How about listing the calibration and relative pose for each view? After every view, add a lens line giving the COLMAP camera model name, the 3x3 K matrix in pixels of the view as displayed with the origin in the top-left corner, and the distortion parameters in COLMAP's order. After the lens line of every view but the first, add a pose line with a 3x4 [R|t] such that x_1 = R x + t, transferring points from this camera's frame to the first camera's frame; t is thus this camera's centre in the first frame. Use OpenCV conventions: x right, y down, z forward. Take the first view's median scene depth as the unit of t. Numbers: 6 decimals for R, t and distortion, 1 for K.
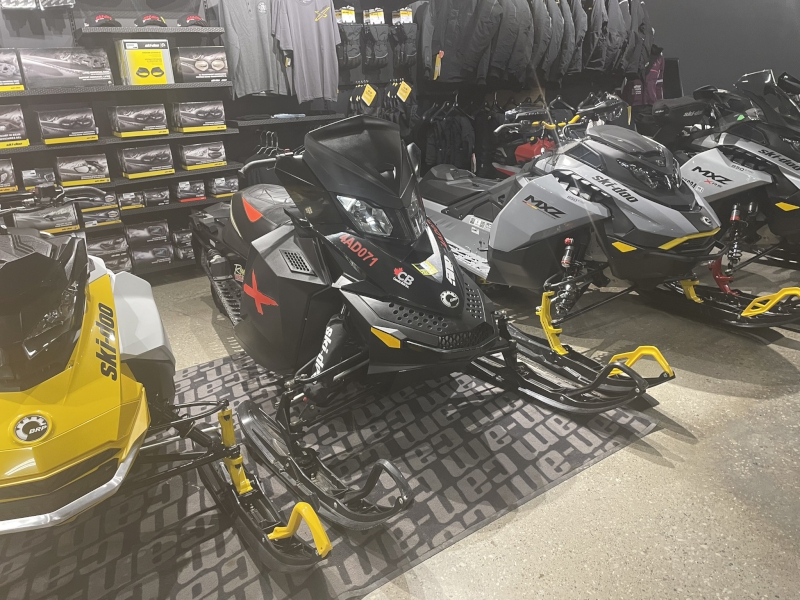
lens RADIAL K [[594.2, 0, 400.9], [0, 594.2, 301.0], [0, 0, 1]] dist [0.045494, -0.055280]
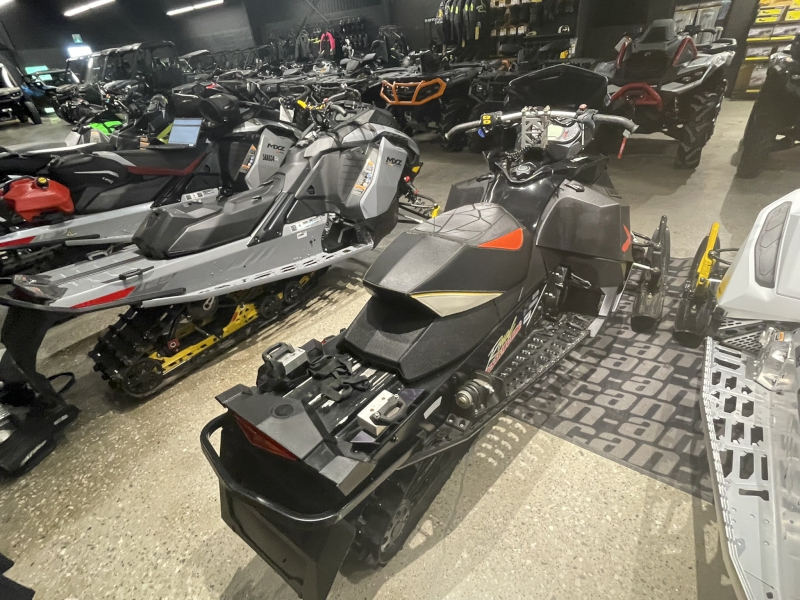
lens RADIAL K [[417.3, 0, 398.8], [0, 417.3, 297.4], [0, 0, 1]] dist [-0.001019, 0.003668]
pose [[-0.314573, -0.426960, 0.847791, -0.943459], [0.409902, 0.744467, 0.527019, -0.591158], [-0.856168, 0.513297, -0.059178, 1.715097]]
